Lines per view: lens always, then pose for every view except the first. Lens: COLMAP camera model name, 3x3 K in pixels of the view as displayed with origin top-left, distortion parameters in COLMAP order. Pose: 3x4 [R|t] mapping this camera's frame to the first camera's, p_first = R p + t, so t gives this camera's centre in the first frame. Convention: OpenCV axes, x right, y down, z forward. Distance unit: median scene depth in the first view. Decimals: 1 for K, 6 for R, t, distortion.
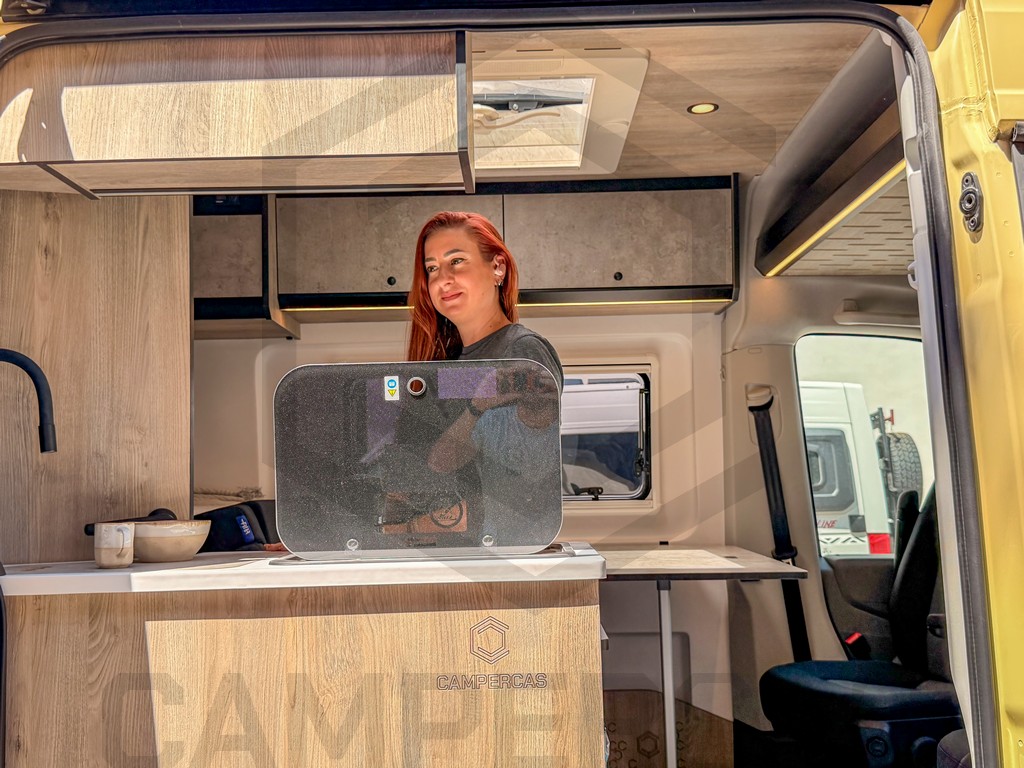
lens RADIAL K [[1085.8, 0, 516.1], [0, 1085.8, 382.3], [0, 0, 1]] dist [0.040544, 0.000000]
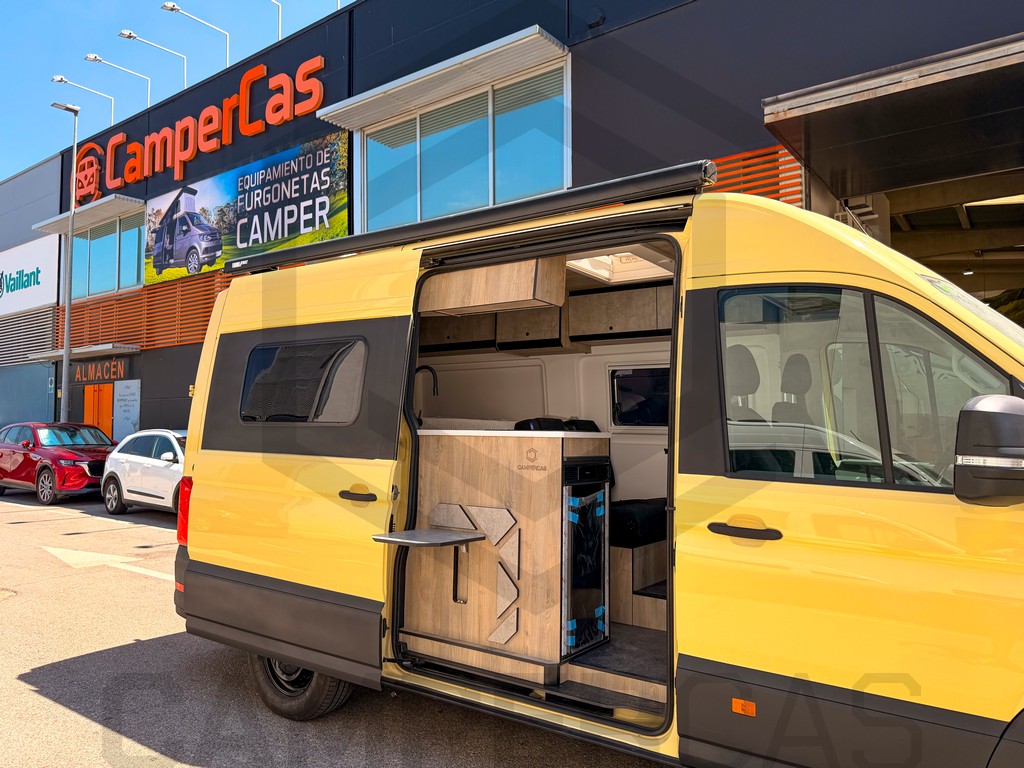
lens RADIAL K [[722.2, 0, 509.3], [0, 722.2, 385.6], [0, 0, 1]] dist [0.050946, -0.076669]
pose [[0.821642, -0.001106, -0.570003, 0.611299], [0.016191, 0.999640, 0.021399, -0.007234], [0.569774, -0.026811, 0.821364, -0.418042]]
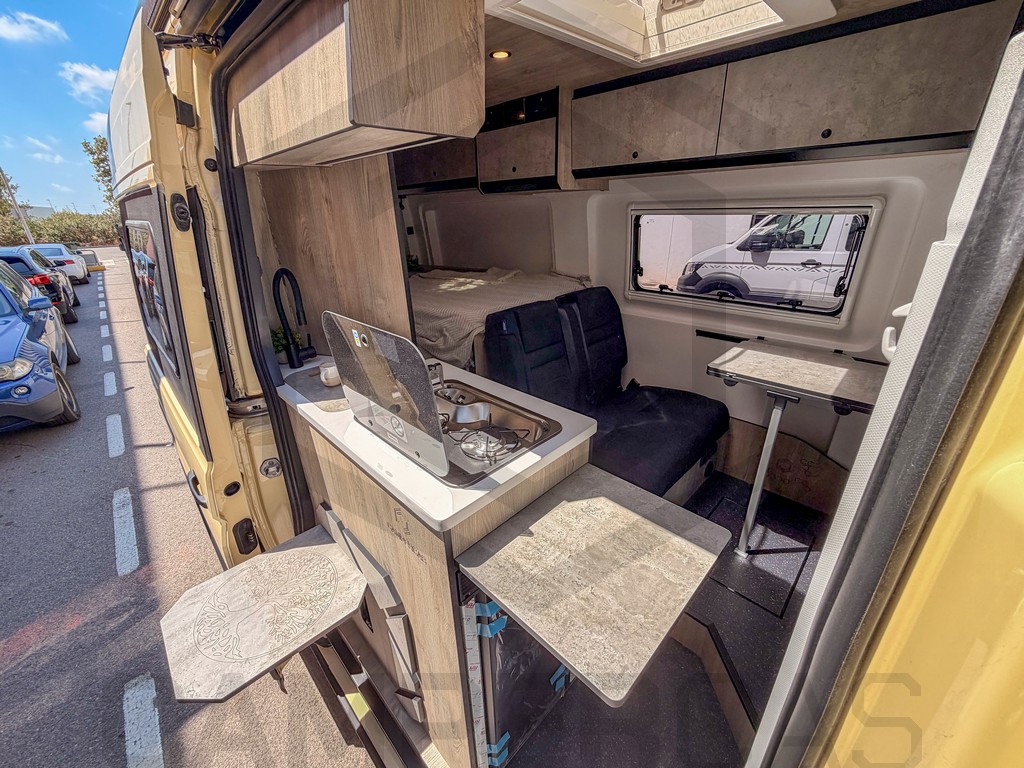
lens RADIAL K [[406.6, 0, 508.2], [0, 406.6, 381.8], [0, 0, 1]] dist [-0.001545, 0.000181]
pose [[0.707963, 0.282115, -0.647456, 0.208784], [0.077505, 0.880180, 0.468268, -0.097396], [0.701984, -0.381698, 0.601270, 0.454375]]
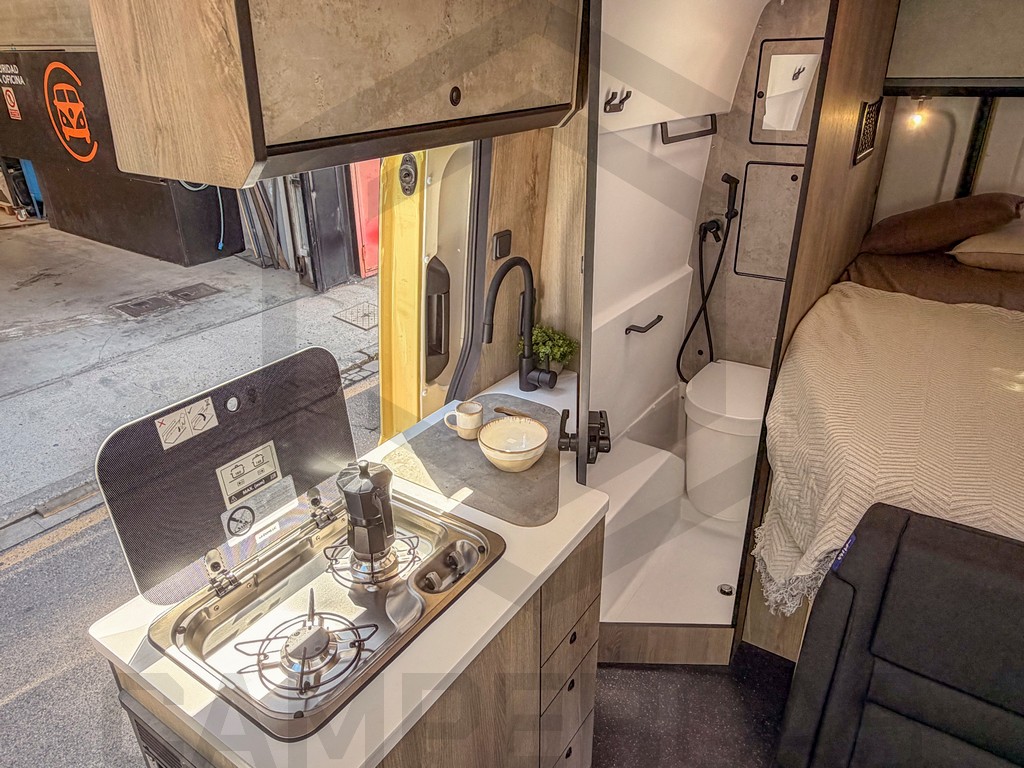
lens RADIAL K [[693.6, 0, 503.0], [0, 693.6, 382.6], [0, 0, 1]] dist [-0.004166, 0.003752]
pose [[-0.562990, 0.389584, -0.728880, 0.132934], [0.108475, 0.909129, 0.402140, -0.142443], [0.819314, 0.147336, -0.554091, 0.888336]]
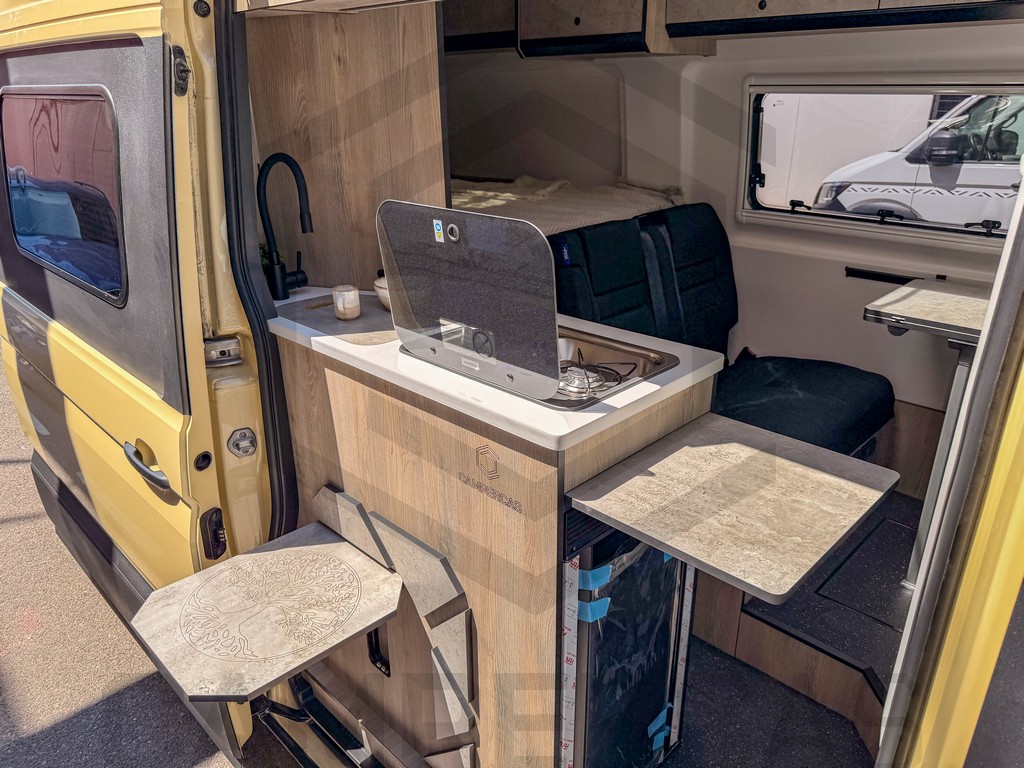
lens RADIAL K [[722.2, 0, 511.0], [0, 722.2, 390.3], [0, 0, 1]] dist [0.050946, -0.076669]
pose [[0.716005, 0.284411, -0.637533, 0.257144], [0.058944, 0.885354, 0.461166, -0.105482], [0.695603, -0.367775, 0.617153, 0.302762]]
